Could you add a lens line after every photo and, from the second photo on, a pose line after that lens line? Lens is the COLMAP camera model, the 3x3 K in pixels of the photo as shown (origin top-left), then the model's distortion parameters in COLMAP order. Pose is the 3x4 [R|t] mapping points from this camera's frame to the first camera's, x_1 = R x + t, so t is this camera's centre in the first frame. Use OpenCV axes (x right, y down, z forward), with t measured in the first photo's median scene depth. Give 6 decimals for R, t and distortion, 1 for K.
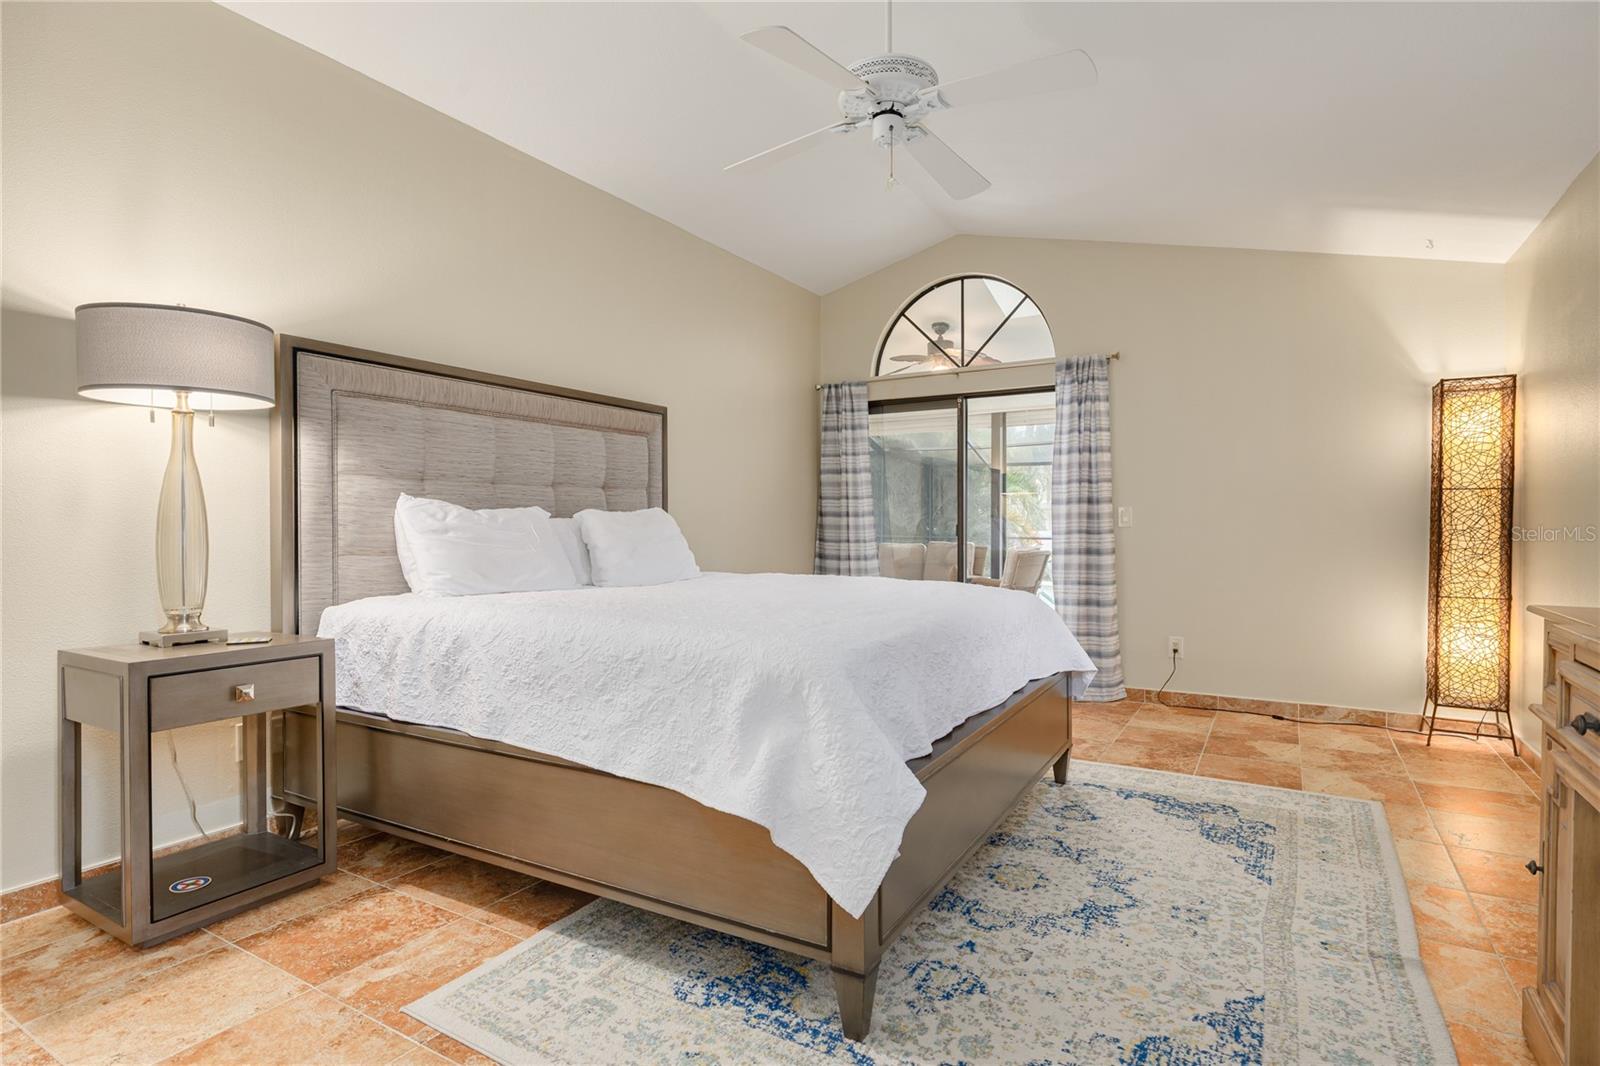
lens RADIAL K [[808.7, 0, 799.4], [0, 808.7, 533.8], [0, 0, 1]] dist [-0.003513, -0.000356]
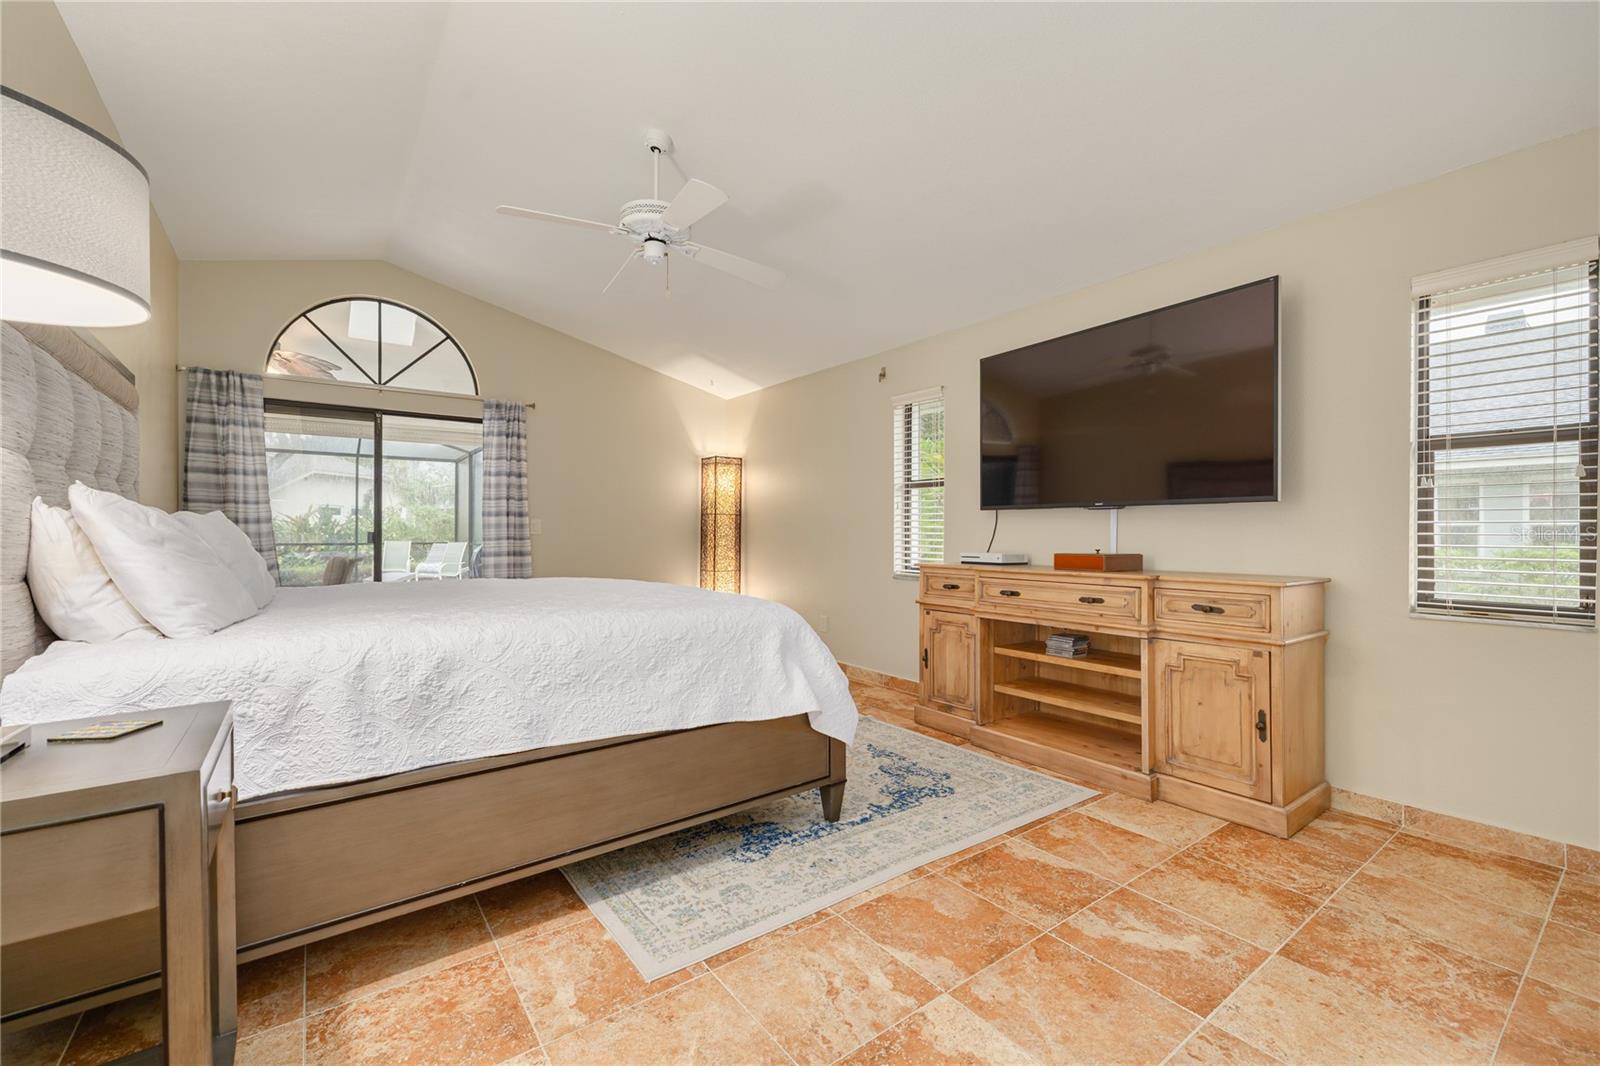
lens RADIAL K [[668.0, 0, 807.2], [0, 668.0, 536.0], [0, 0, 1]] dist [-0.001830, 0.000072]
pose [[0.382310, -0.003374, 0.924028, -0.669814], [0.008862, 0.999961, -0.000015, -0.002931], [-0.923992, 0.008194, 0.382325, 0.247695]]
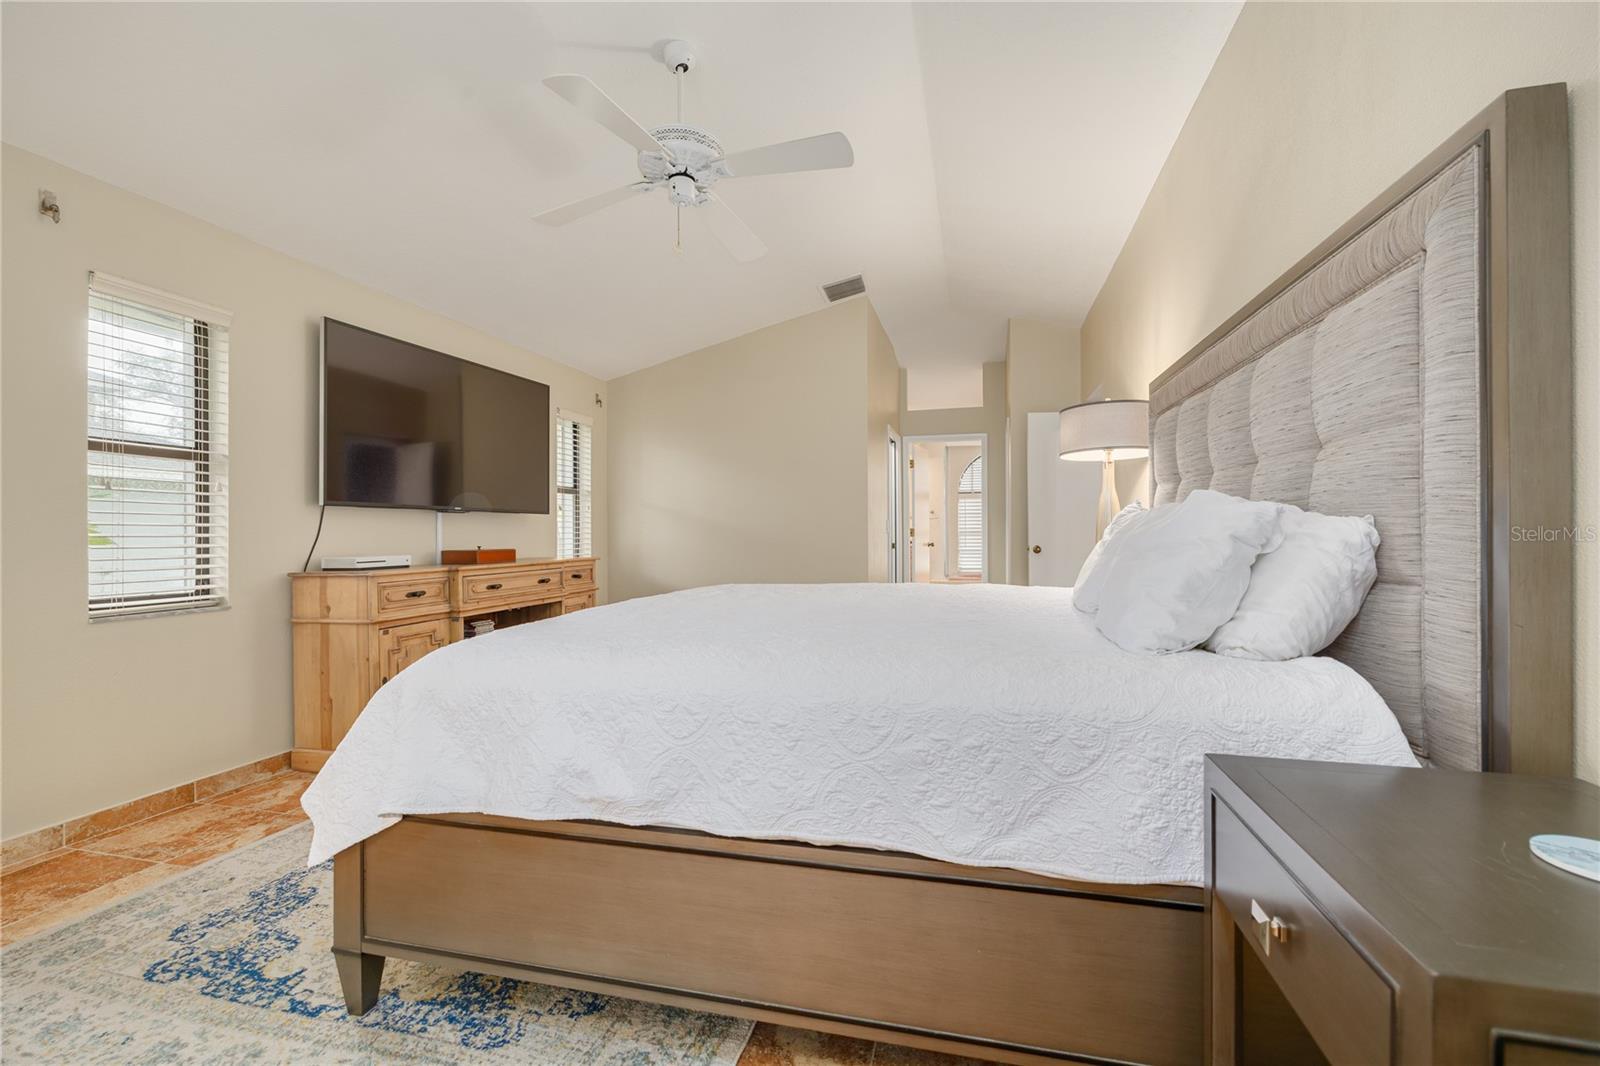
lens RADIAL K [[668.0, 0, 803.4], [0, 668.0, 530.0], [0, 0, 1]] dist [-0.001830, 0.000072]
pose [[-0.960225, 0.001251, -0.279226, 0.165973], [-0.001605, 0.999949, 0.009999, -0.021508], [0.279224, 0.010050, -0.960173, 1.541397]]
